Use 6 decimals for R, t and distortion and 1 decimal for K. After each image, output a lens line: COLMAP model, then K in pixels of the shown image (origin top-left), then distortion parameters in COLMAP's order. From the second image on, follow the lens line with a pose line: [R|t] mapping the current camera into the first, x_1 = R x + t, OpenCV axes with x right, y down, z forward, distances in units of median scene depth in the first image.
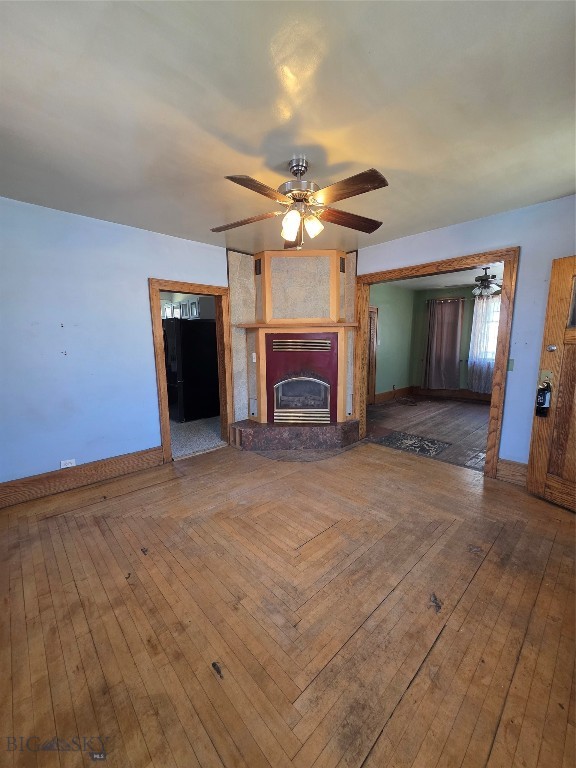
lens RADIAL K [[306.0, 0, 284.1], [0, 306.0, 384.2], [0, 0, 1]] dist [0.002772, -0.000499]
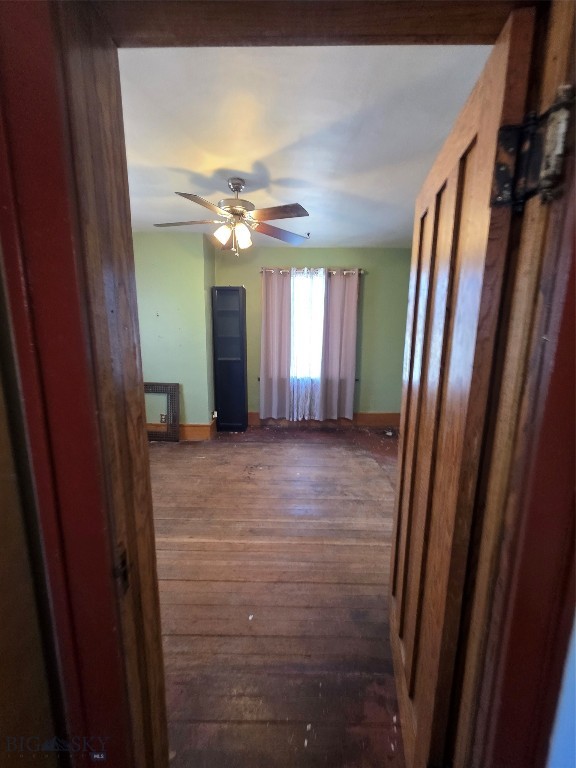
lens RADIAL K [[306.0, 0, 287.8], [0, 306.0, 383.0], [0, 0, 1]] dist [0.002772, -0.000499]
pose [[-0.734658, -0.118973, 0.667924, 0.375126], [0.093171, 0.957483, 0.273031, -0.314684], [-0.672009, 0.262816, -0.692338, 2.068879]]
